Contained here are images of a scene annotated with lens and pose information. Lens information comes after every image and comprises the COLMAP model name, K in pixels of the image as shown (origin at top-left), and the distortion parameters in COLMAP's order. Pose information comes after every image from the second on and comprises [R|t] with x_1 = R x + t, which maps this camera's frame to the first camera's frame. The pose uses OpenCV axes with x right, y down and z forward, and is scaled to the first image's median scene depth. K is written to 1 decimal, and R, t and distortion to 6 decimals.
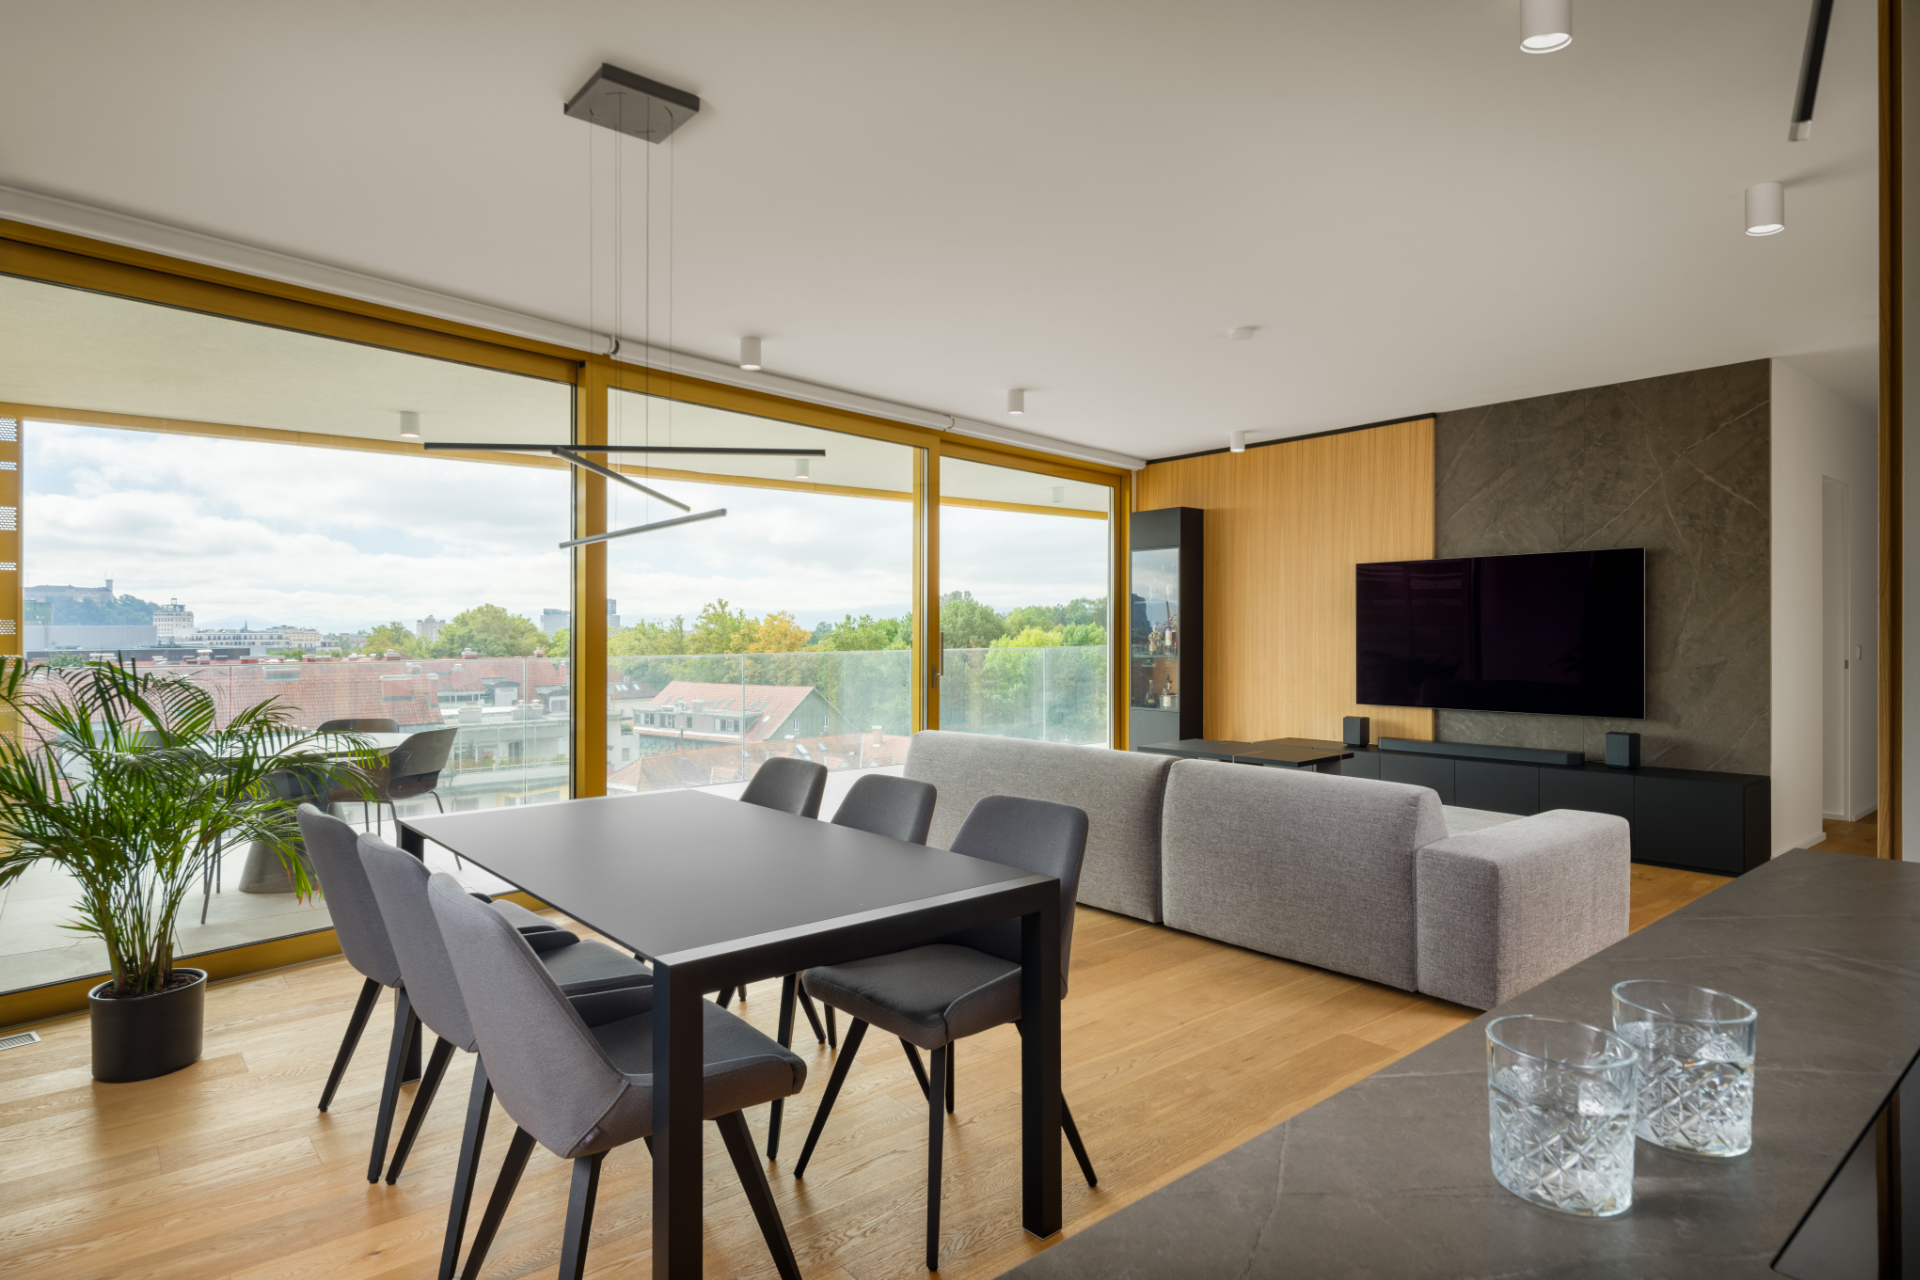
lens RADIAL K [[1039.9, 0, 936.0], [0, 1039.9, 642.5], [0, 0, 1]] dist [0.012623, -0.004876]
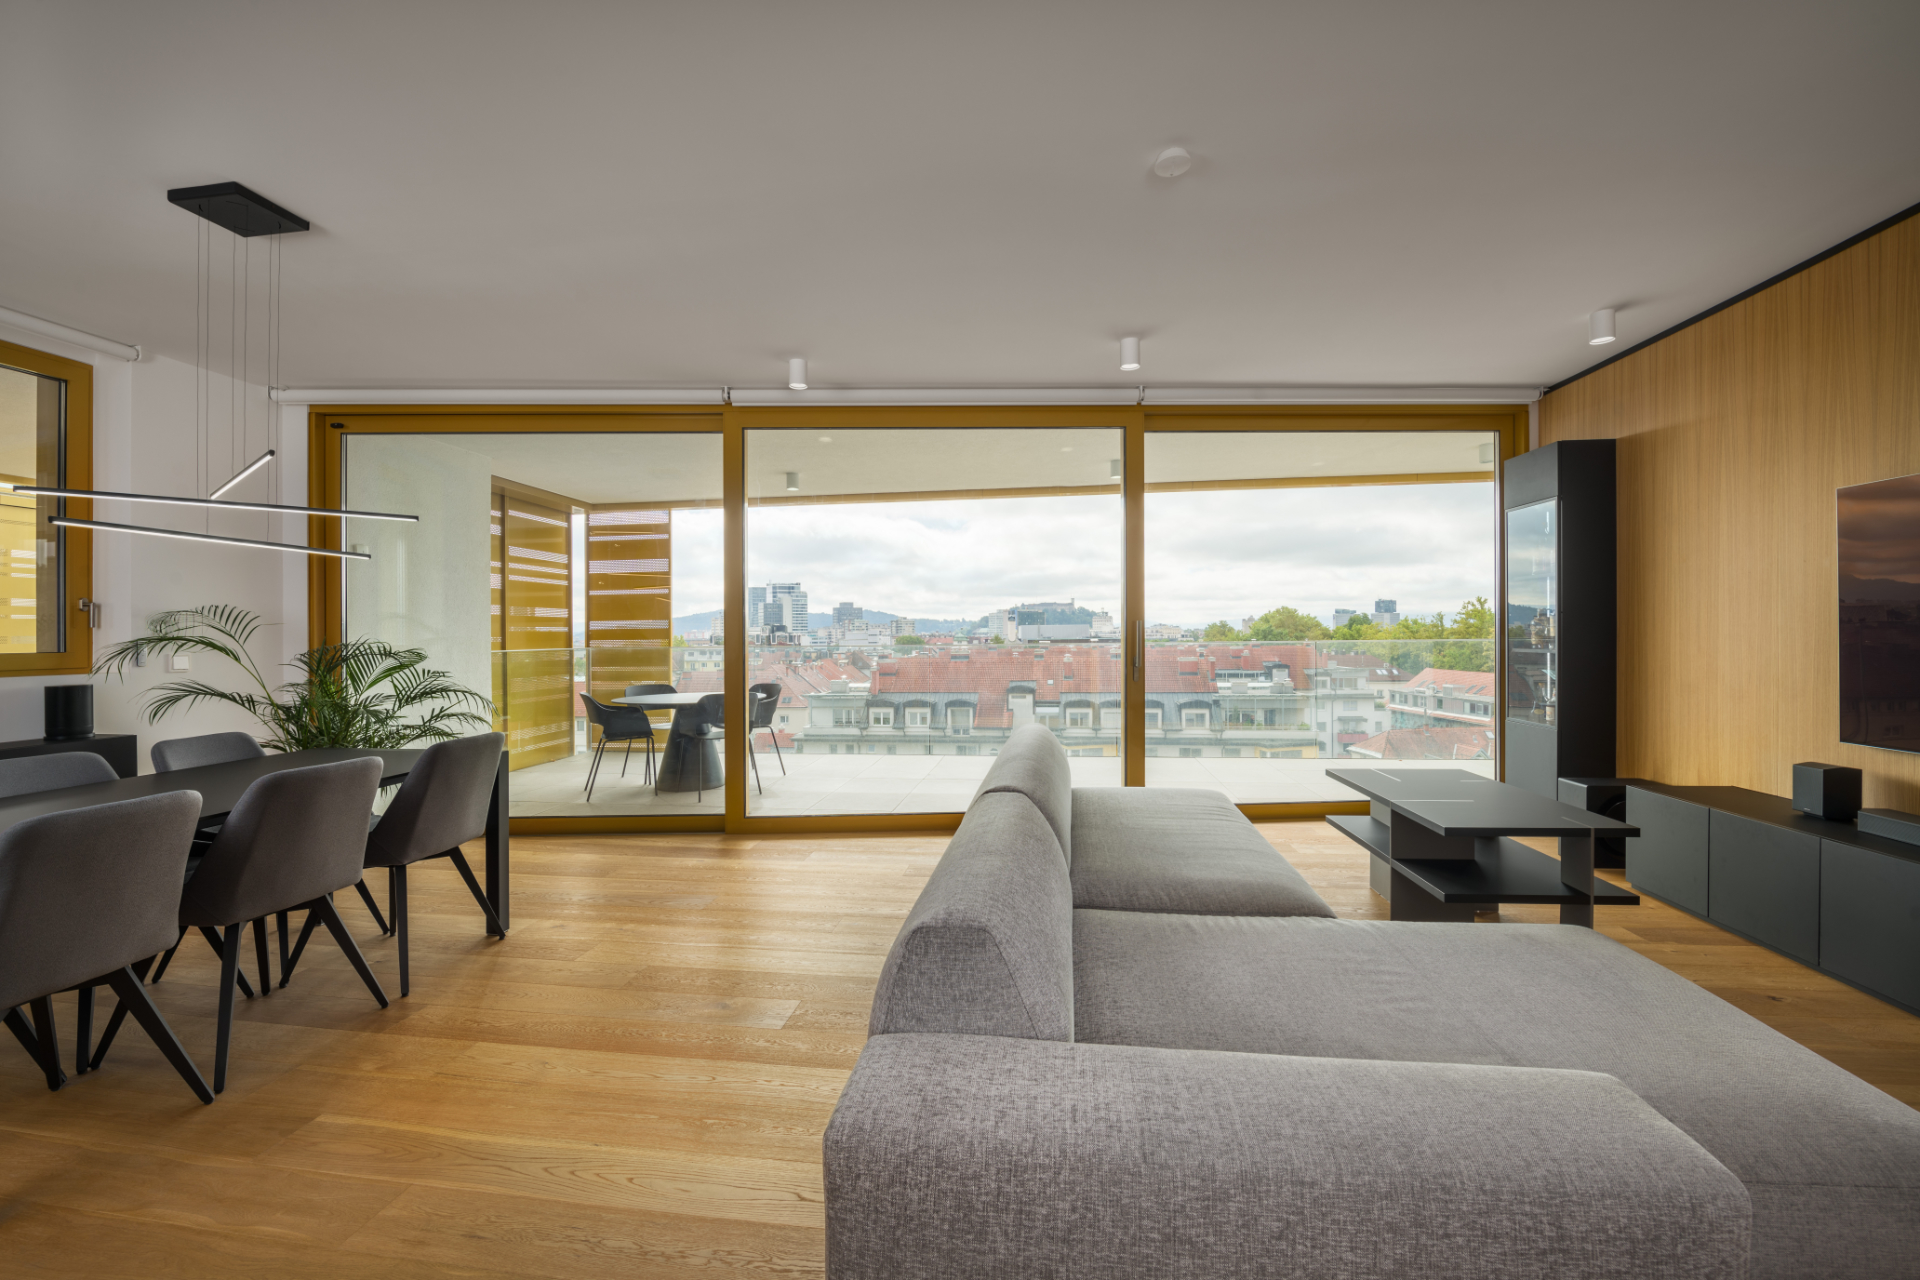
lens RADIAL K [[770.7, 0, 955.1], [0, 770.7, 642.9], [0, 0, 1]] dist [-0.023467, -0.000307]
pose [[0.678707, 0.008755, -0.734357, 0.387542], [-0.001292, 0.999942, 0.010727, 0.002659], [0.734408, -0.006332, 0.678678, 0.398641]]
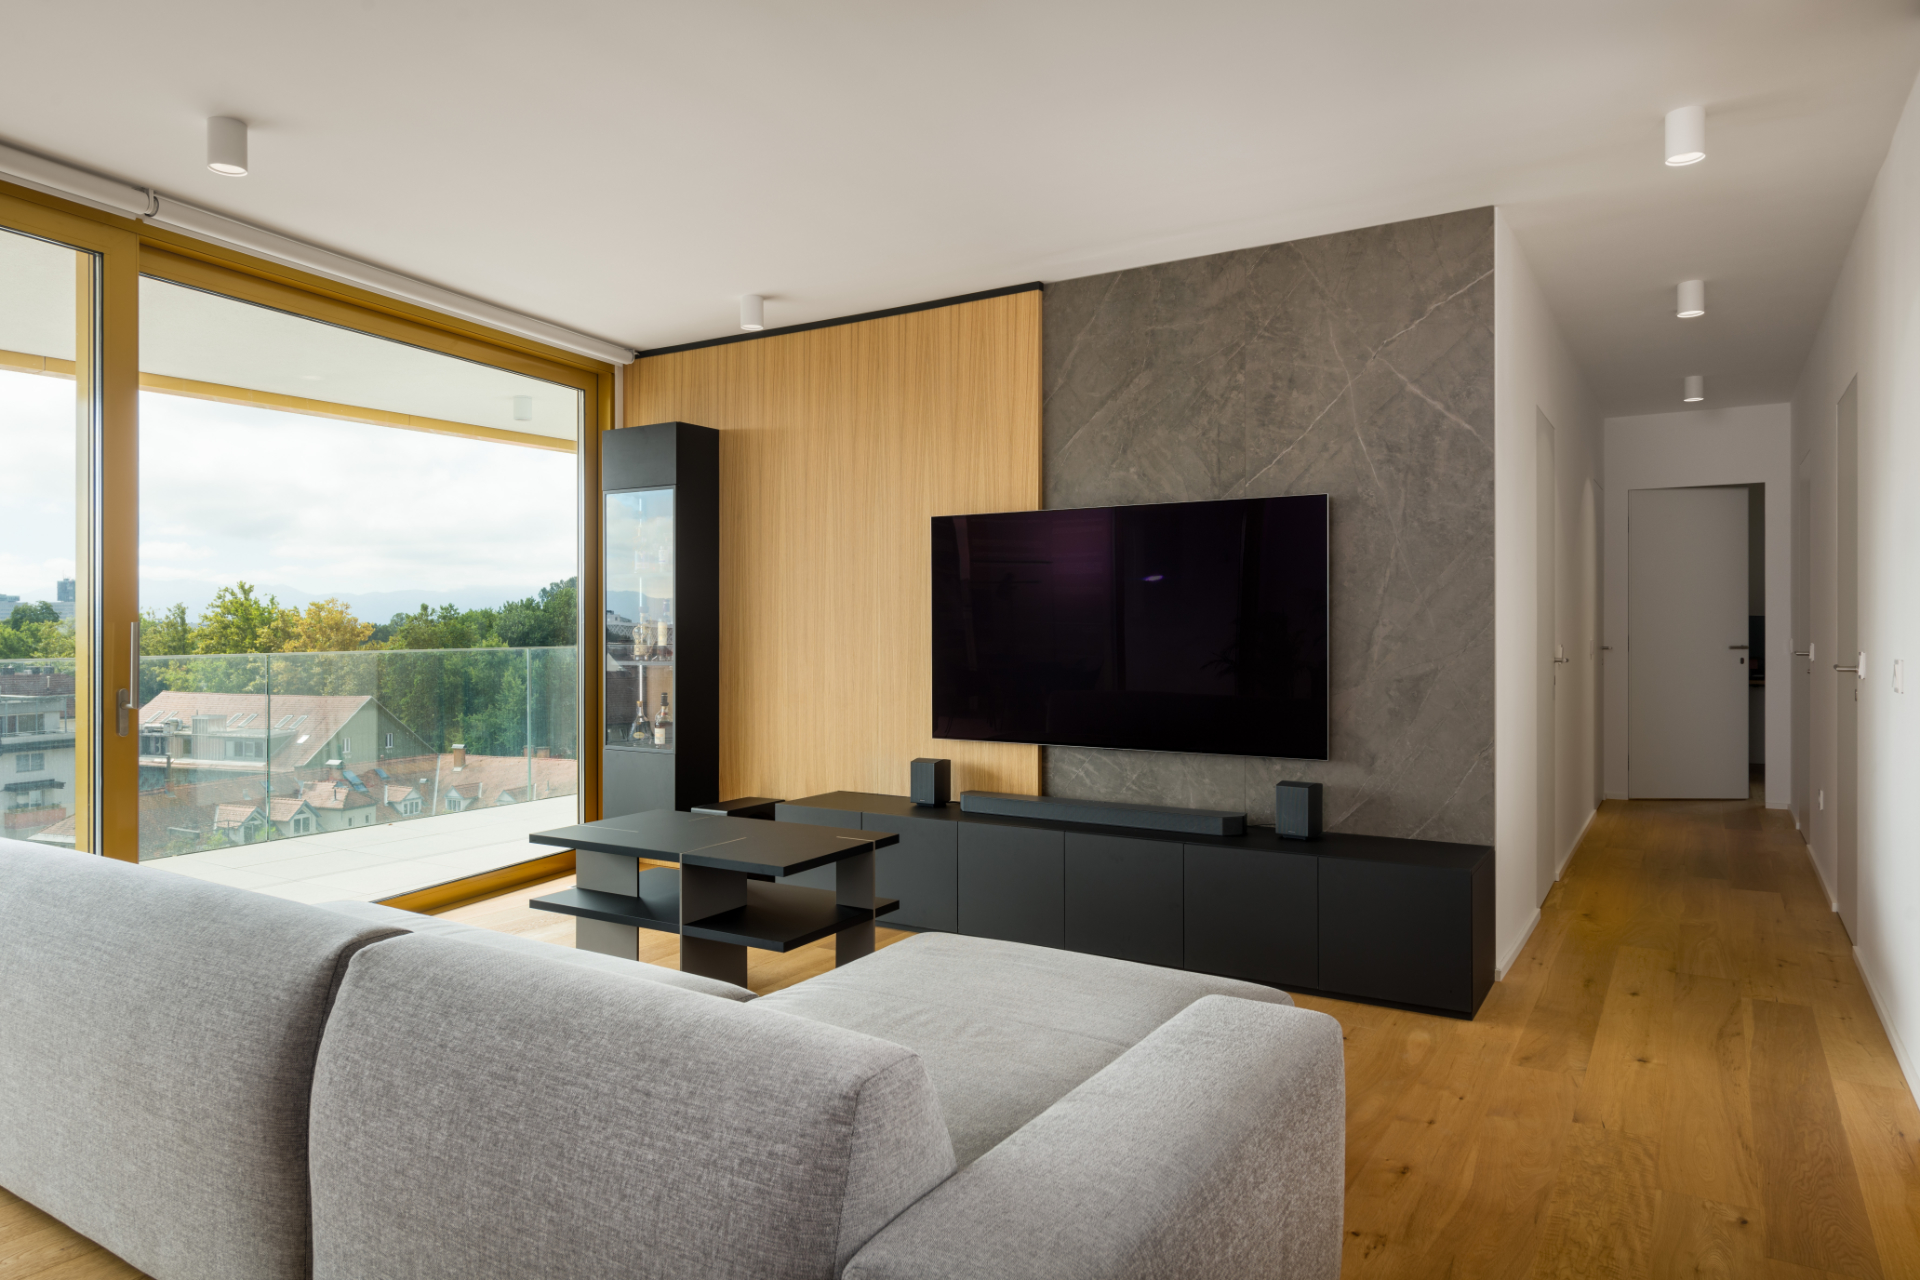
lens RADIAL K [[1189.1, 0, 947.4], [0, 1189.1, 640.8], [0, 0, 1]] dist [-0.005388, -0.002783]
pose [[0.949594, -0.000927, 0.313481, 0.191857], [0.000435, 0.999999, 0.001637, -0.001553], [-0.313482, -0.001418, 0.949593, 0.321371]]
